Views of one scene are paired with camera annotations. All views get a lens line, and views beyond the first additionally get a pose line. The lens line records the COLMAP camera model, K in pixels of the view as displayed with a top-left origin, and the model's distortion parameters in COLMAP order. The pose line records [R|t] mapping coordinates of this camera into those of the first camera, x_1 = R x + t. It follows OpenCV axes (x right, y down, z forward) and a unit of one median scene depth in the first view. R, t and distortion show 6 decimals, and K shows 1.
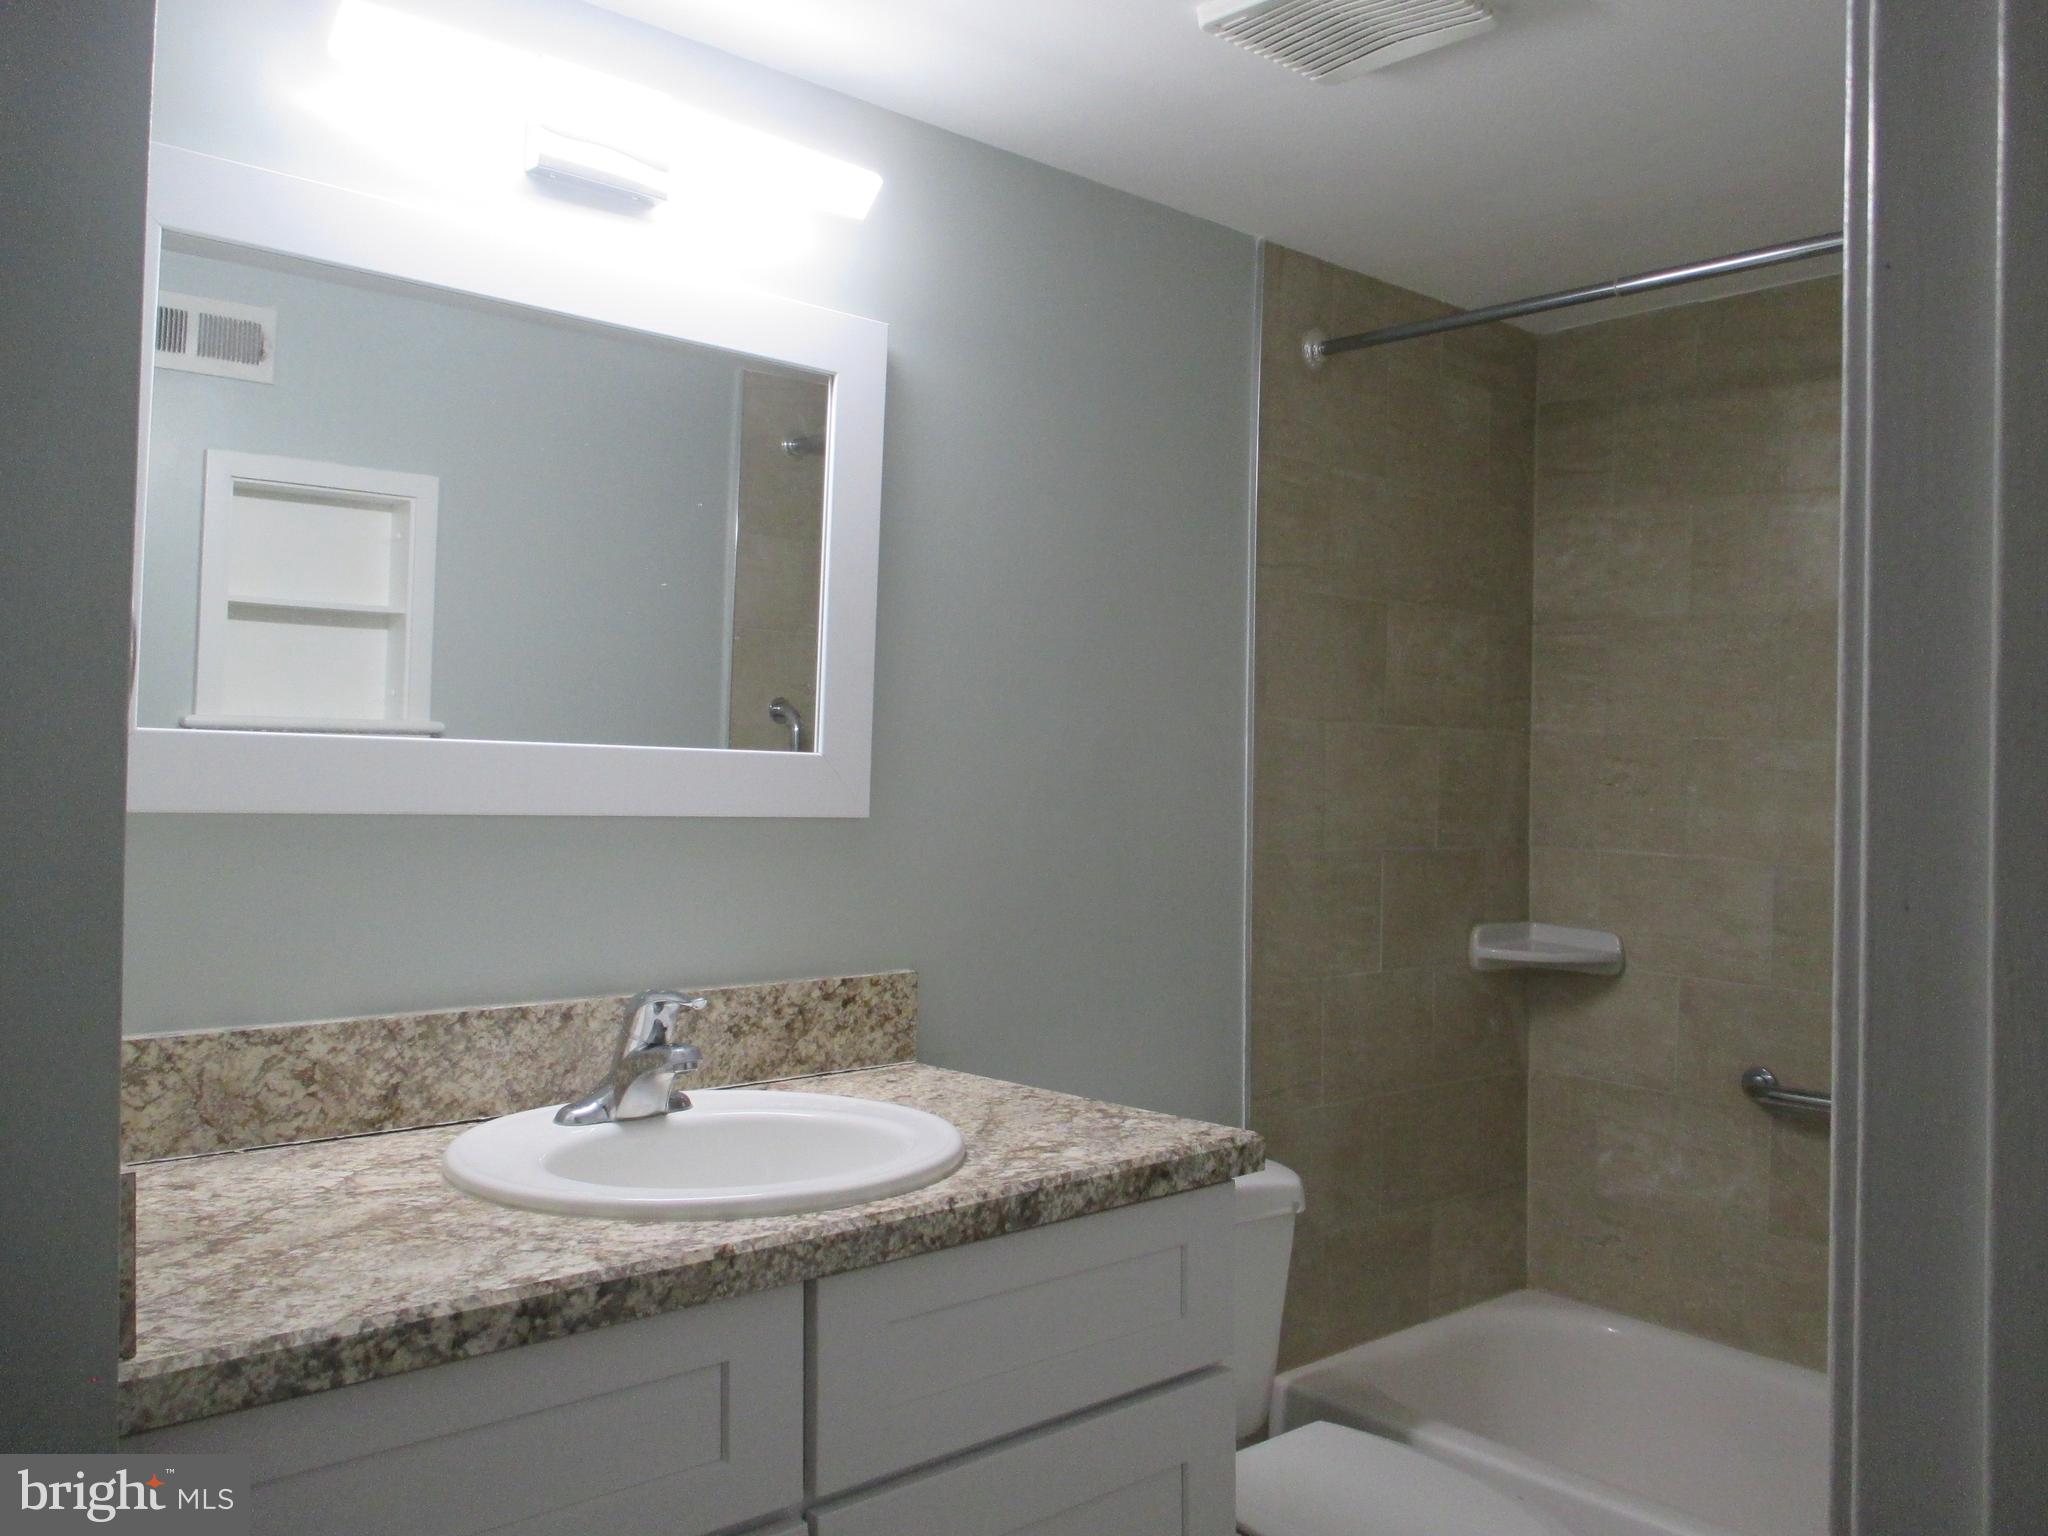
lens RADIAL K [[1695.5, 0, 1027.1], [0, 1695.5, 759.9], [0, 0, 1]] dist [-0.034313, 0.005791]
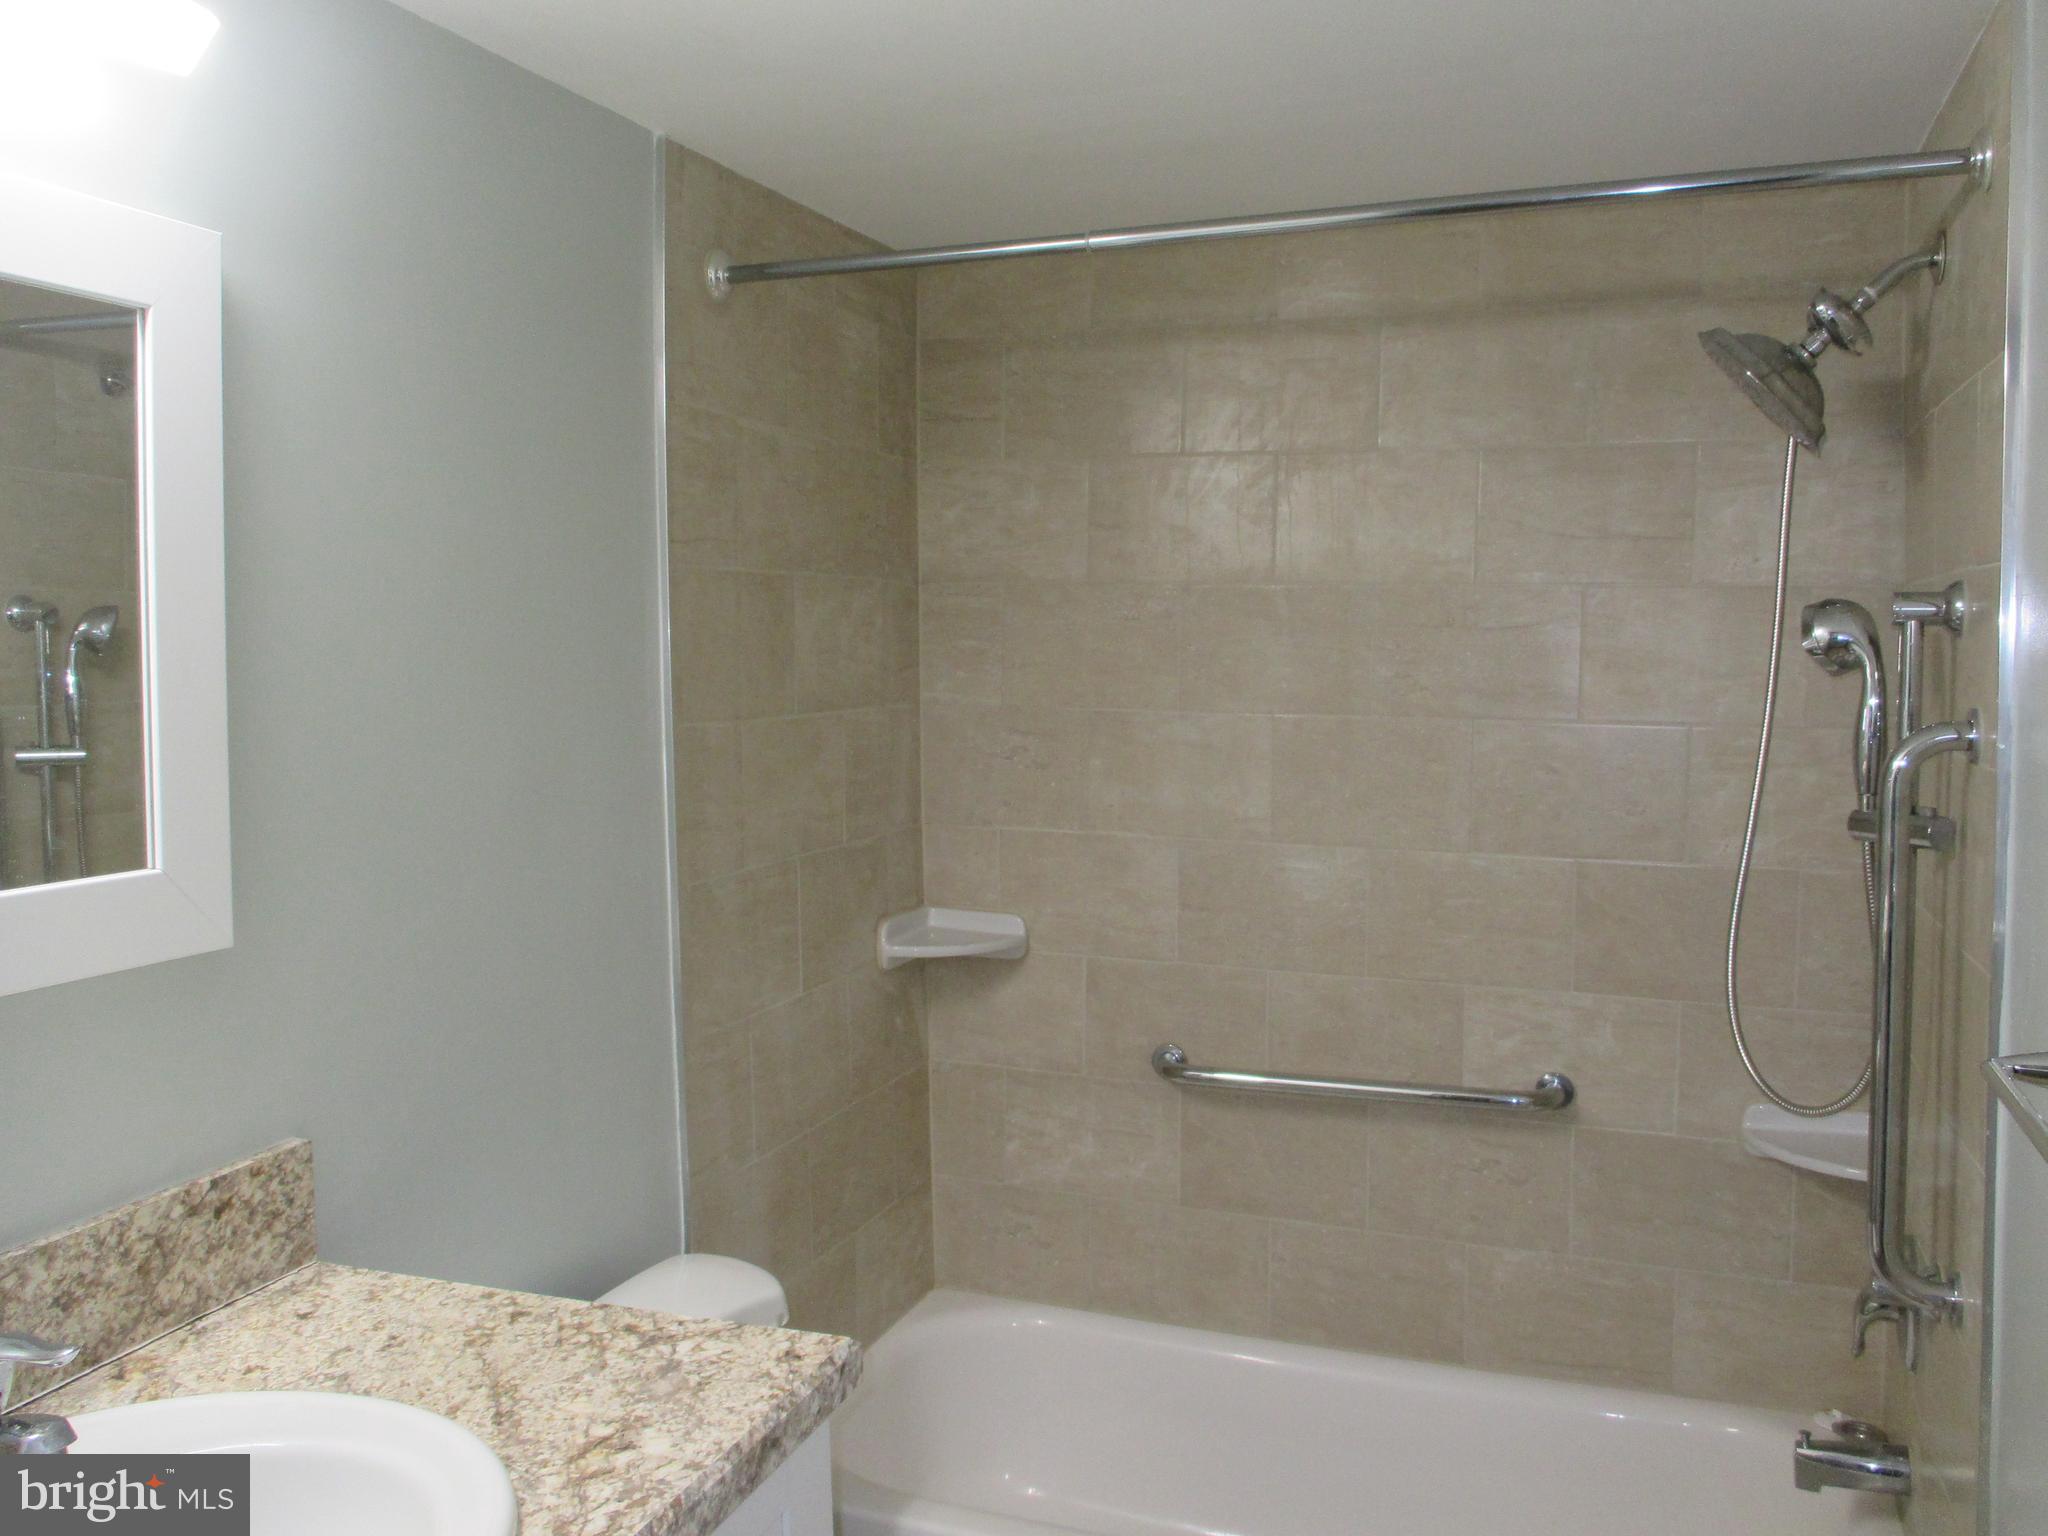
lens RADIAL K [[1695.5, 0, 1019.7], [0, 1695.5, 773.3], [0, 0, 1]] dist [-0.034313, 0.005791]
pose [[0.889571, -0.059552, 0.452898, -0.084377], [0.018281, 0.995313, 0.094967, -0.072499], [-0.456430, -0.076201, 0.886490, 0.172004]]
